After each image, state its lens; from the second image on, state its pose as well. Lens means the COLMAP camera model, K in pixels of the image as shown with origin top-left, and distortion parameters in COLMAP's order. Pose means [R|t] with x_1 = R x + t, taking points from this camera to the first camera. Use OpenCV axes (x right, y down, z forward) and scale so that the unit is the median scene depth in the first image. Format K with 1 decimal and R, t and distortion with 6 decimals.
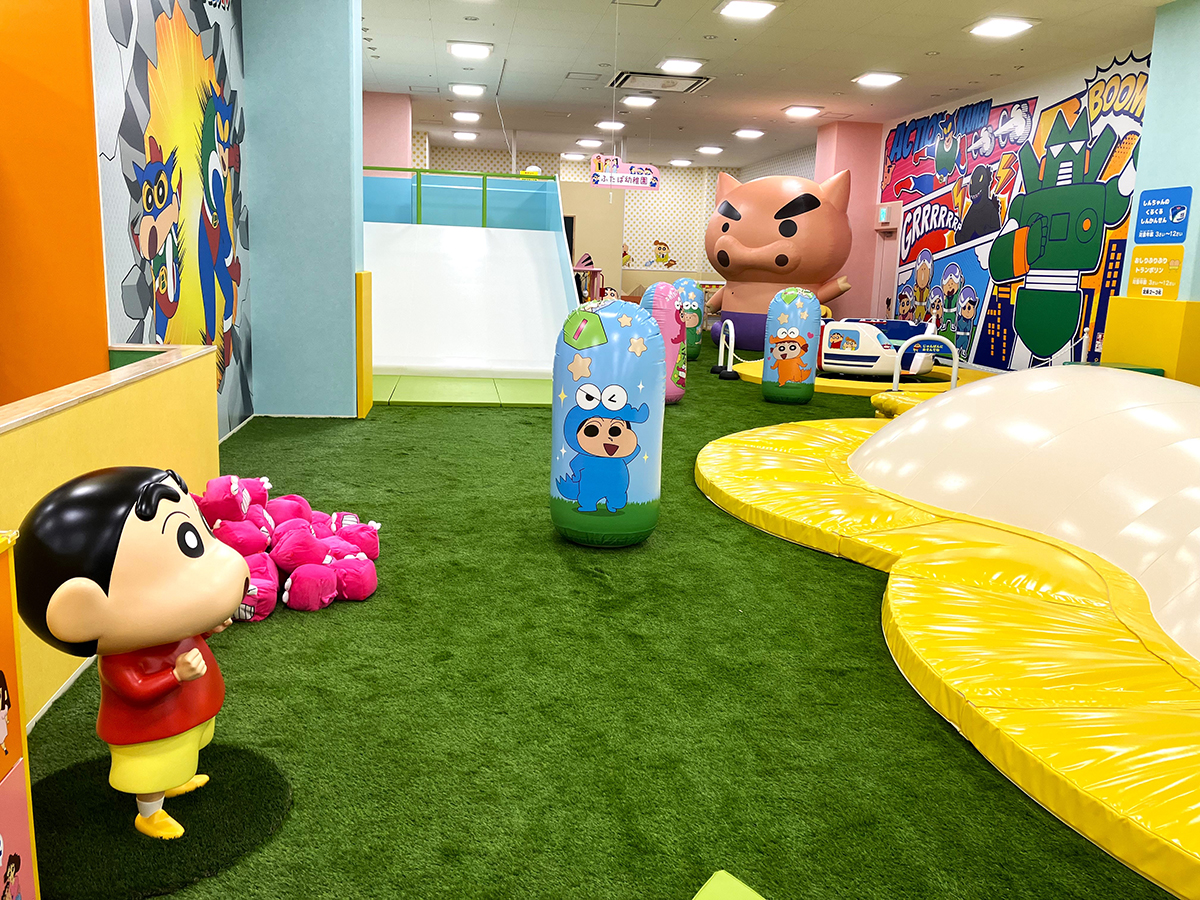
lens RADIAL K [[990.7, 0, 599.2], [0, 990.7, 449.6], [0, 0, 1]] dist [0.007710, 0.001022]
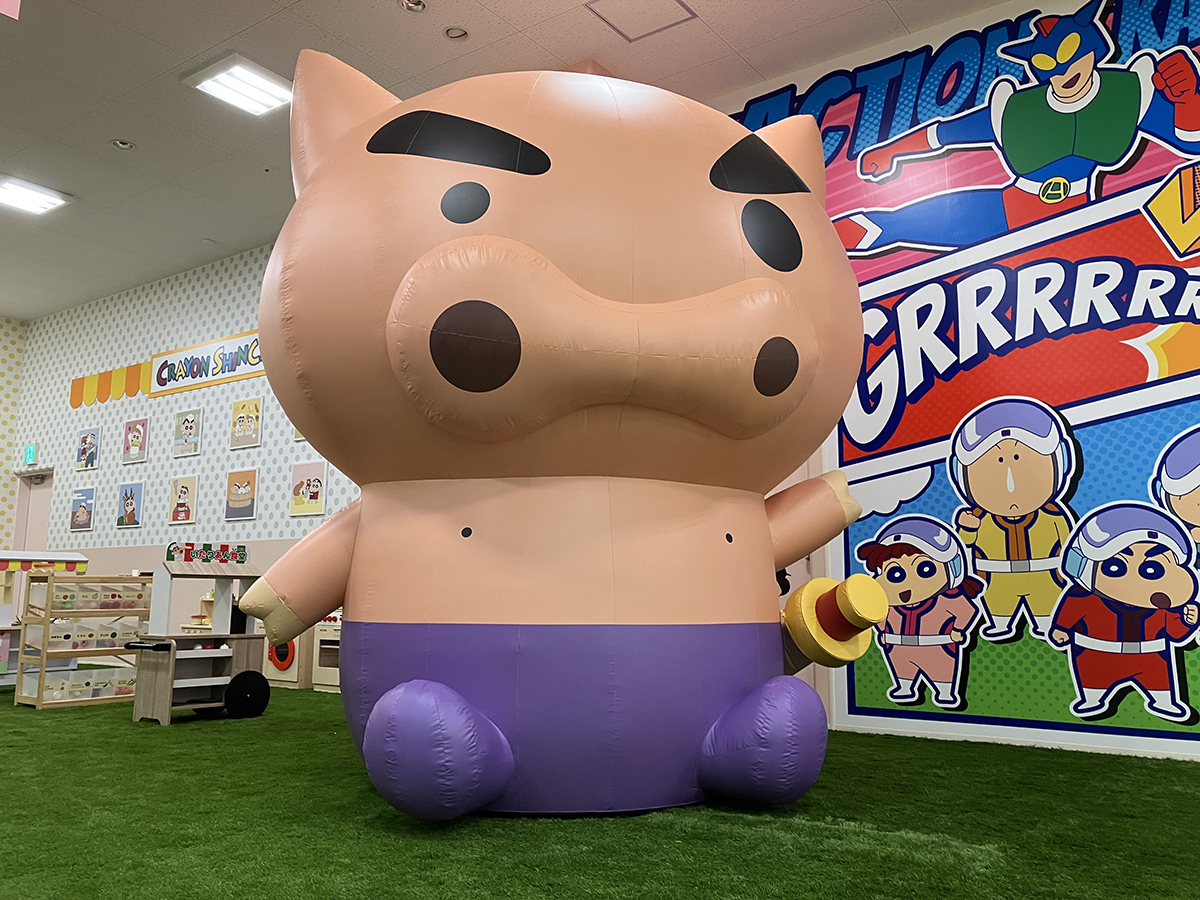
lens RADIAL K [[990.7, 0, 598.0], [0, 990.7, 447.9], [0, 0, 1]] dist [0.007710, 0.001022]
pose [[0.692030, 0.076858, 0.717766, 0.004892], [0.154469, 0.955518, -0.251246, -0.128676], [-0.705148, 0.284742, 0.649375, 0.909394]]
